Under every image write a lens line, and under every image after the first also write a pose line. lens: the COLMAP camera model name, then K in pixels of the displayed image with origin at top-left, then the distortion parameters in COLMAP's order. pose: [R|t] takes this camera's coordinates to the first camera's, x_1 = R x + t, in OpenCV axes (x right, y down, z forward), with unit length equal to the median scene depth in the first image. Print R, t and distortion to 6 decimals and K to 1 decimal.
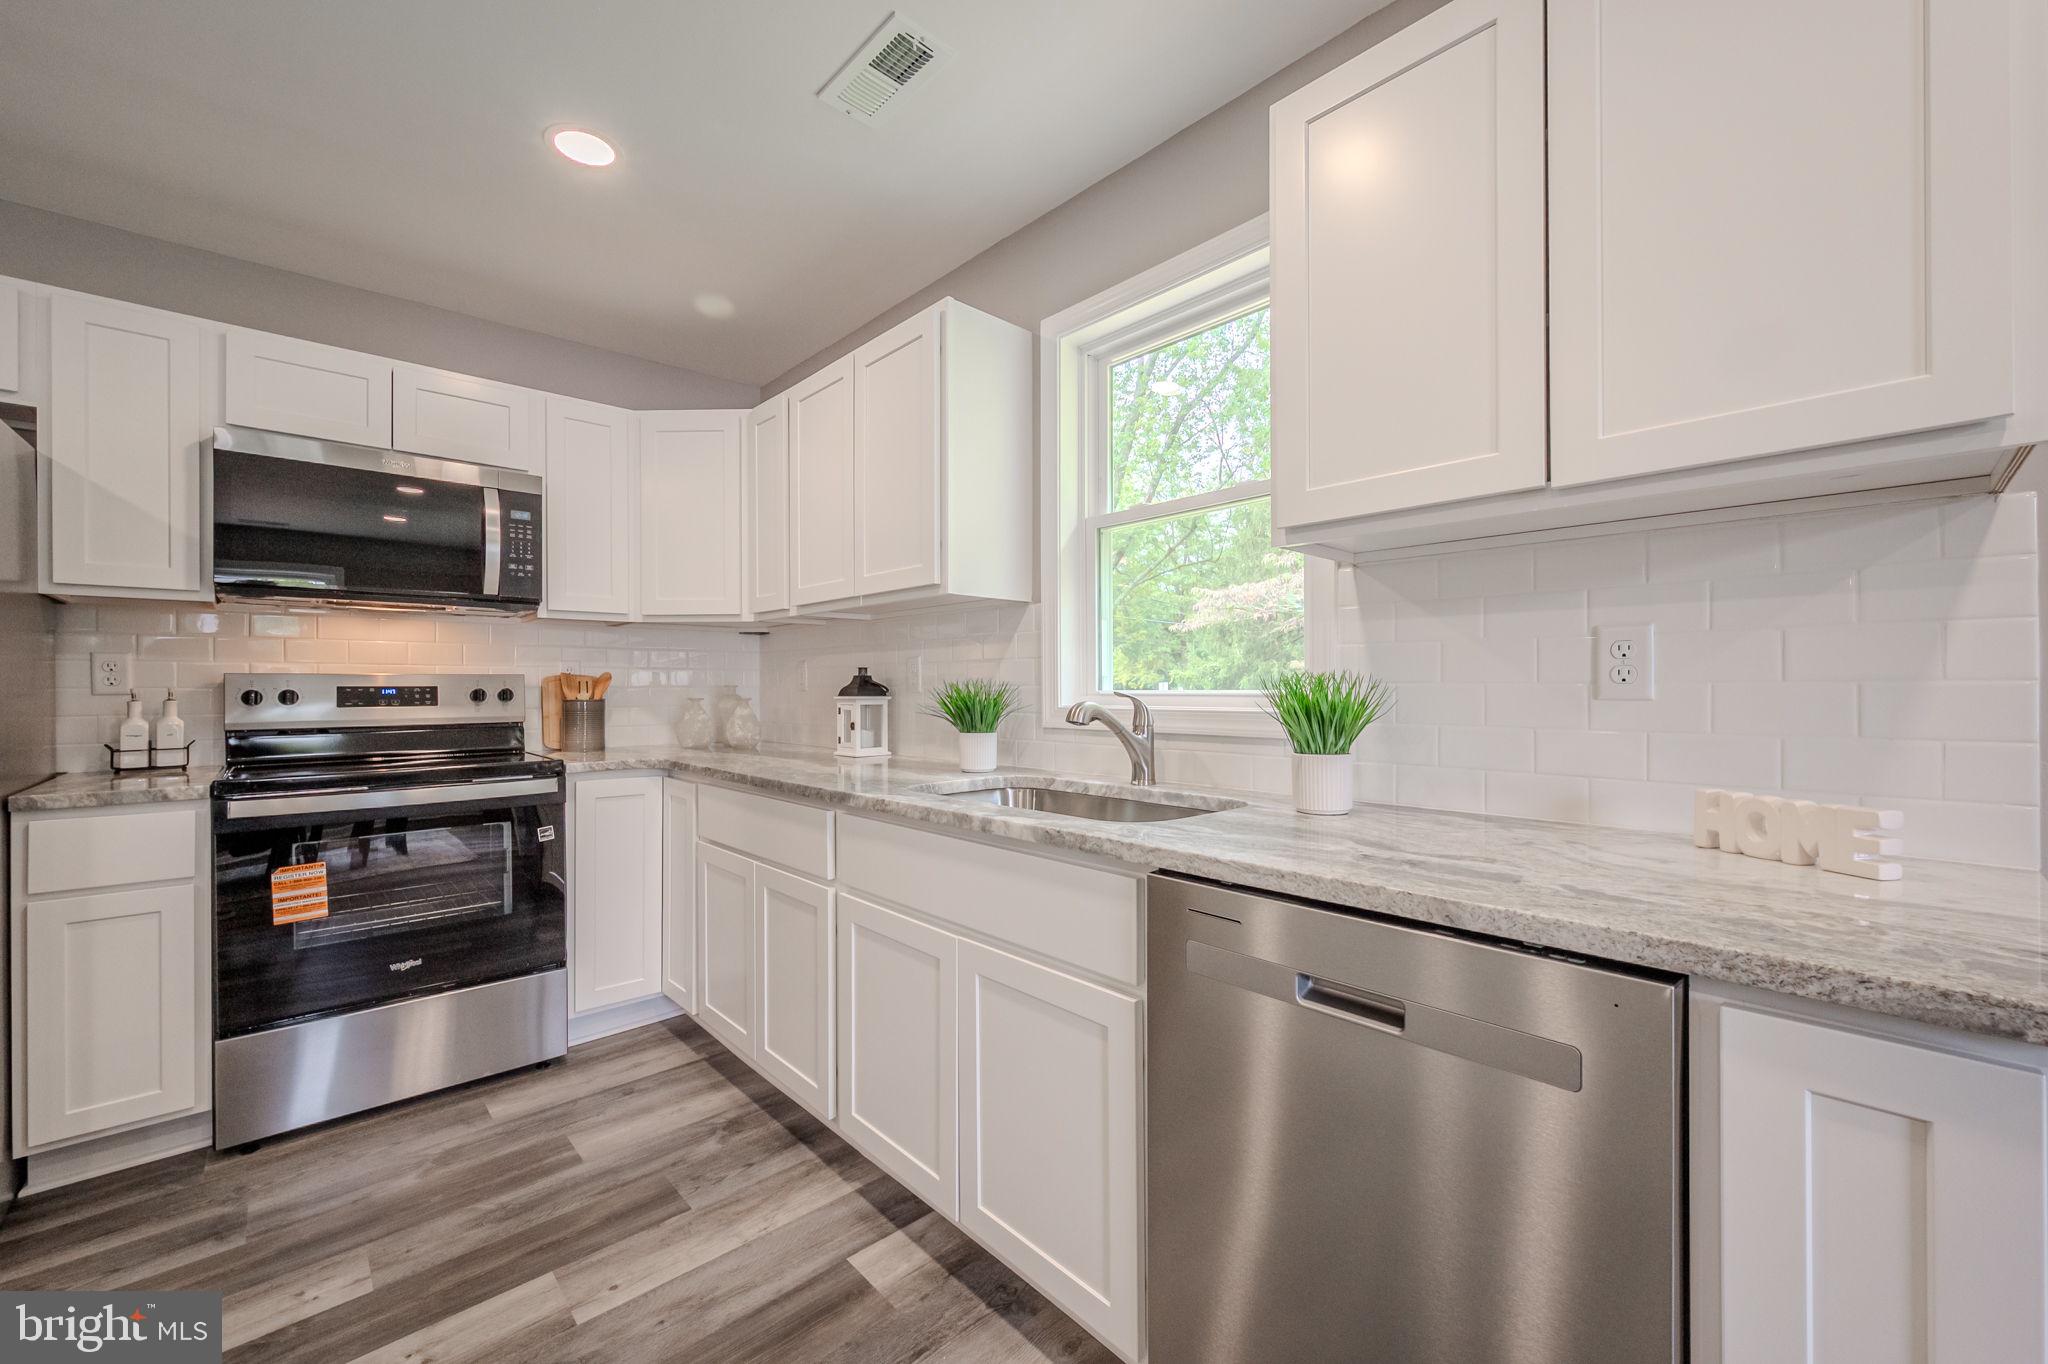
lens RADIAL K [[797.2, 0, 1036.7], [0, 797.2, 686.7], [0, 0, 1]] dist [-0.001991, -0.000126]
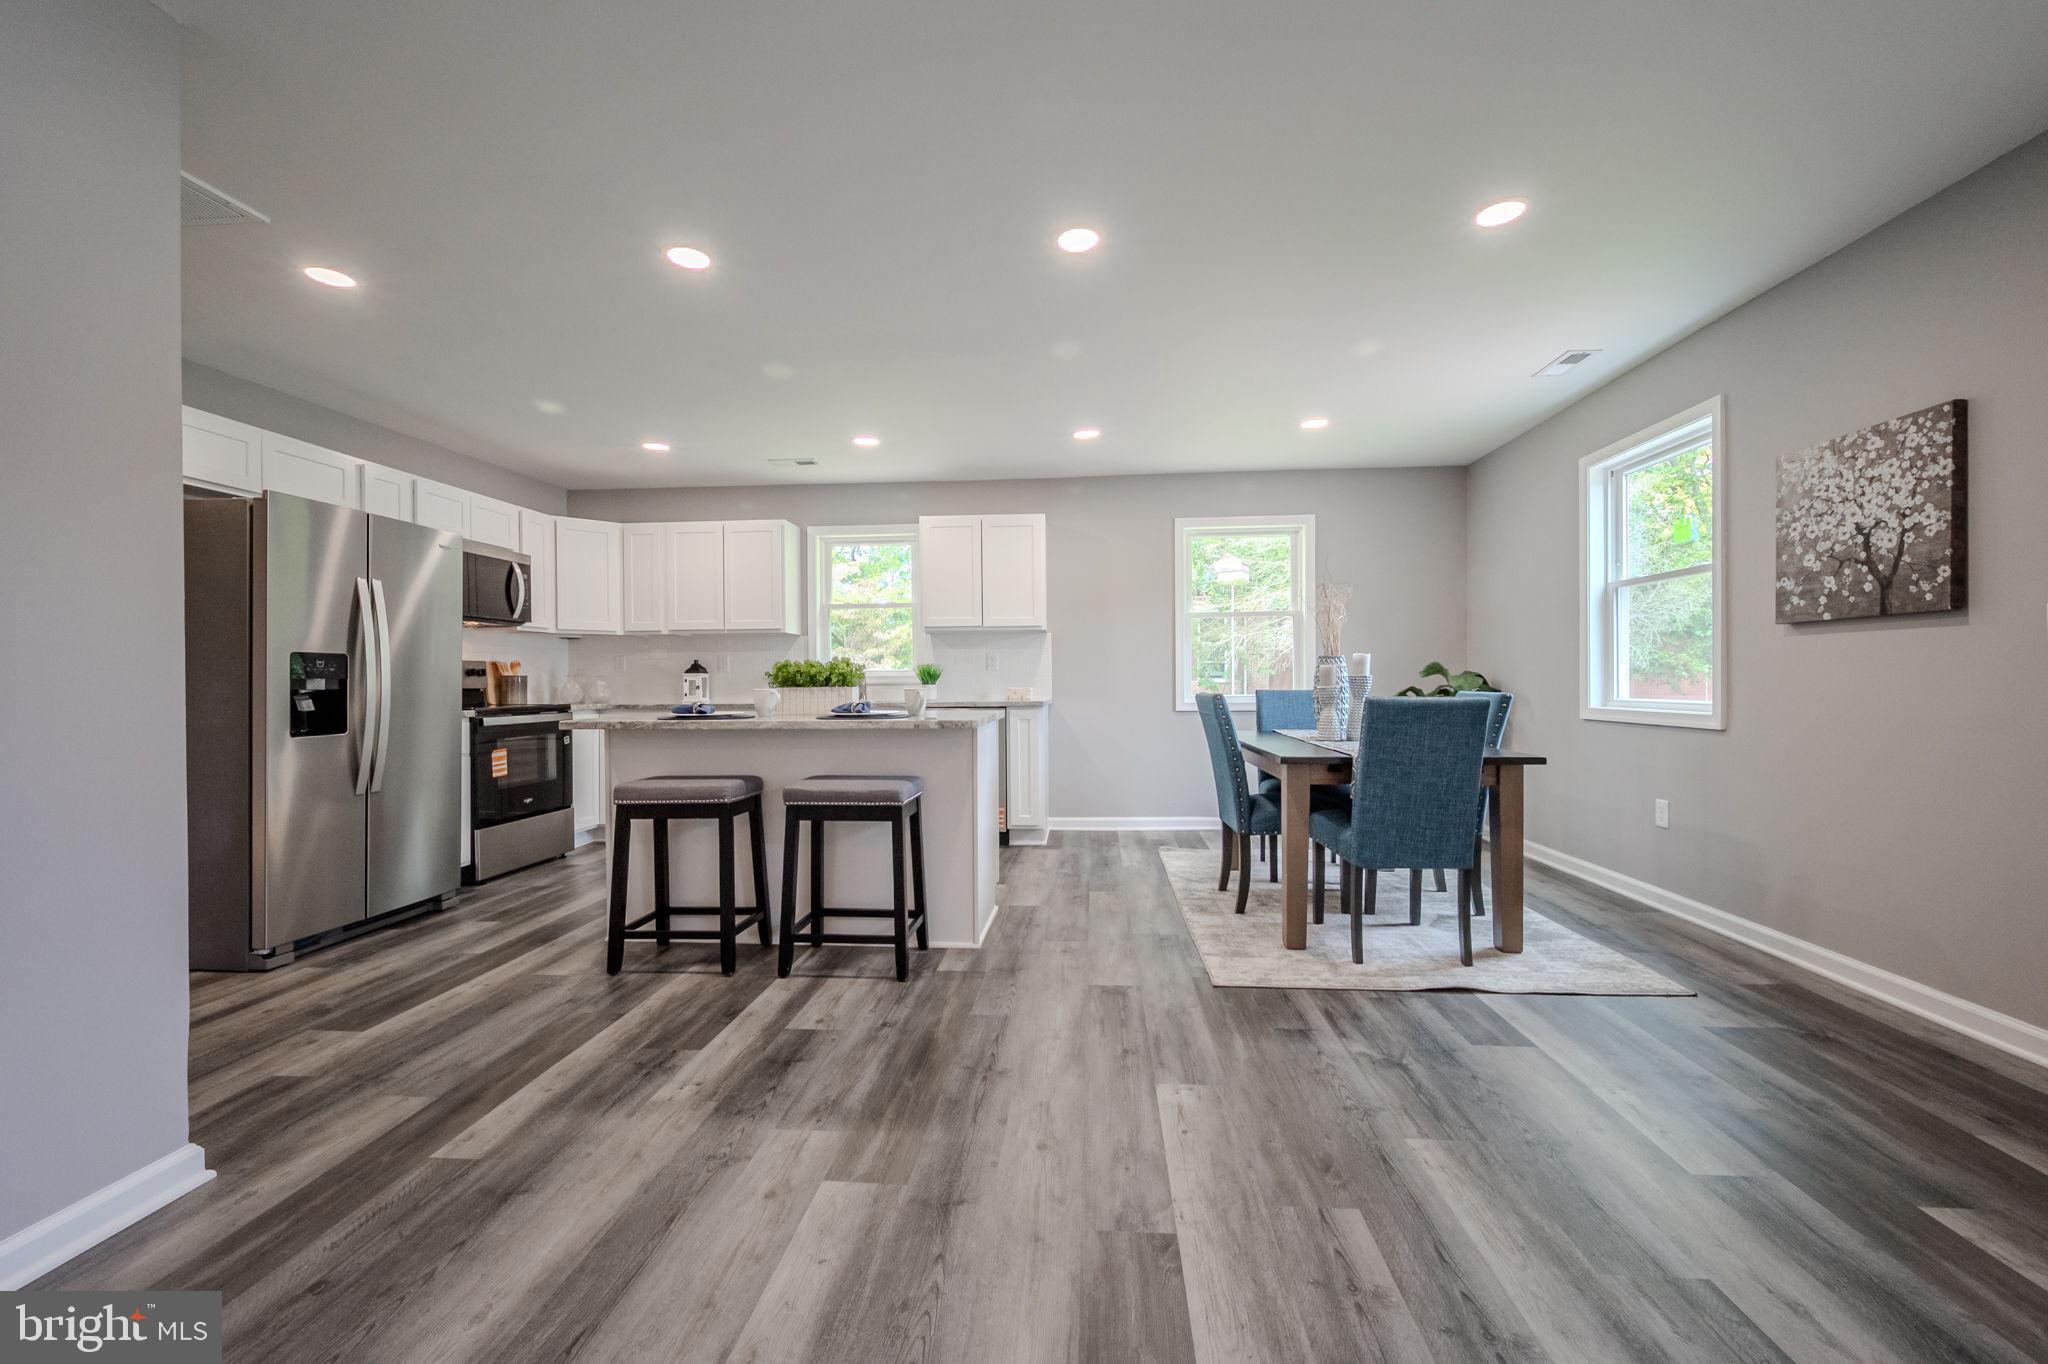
lens RADIAL K [[797.2, 0, 1037.5], [0, 797.2, 687.3], [0, 0, 1]] dist [-0.001991, -0.000126]
pose [[0.731447, -0.008905, 0.681840, -1.226478], [0.005534, 0.999959, 0.007122, 0.048191], [-0.681876, -0.001436, 0.731466, -1.409714]]
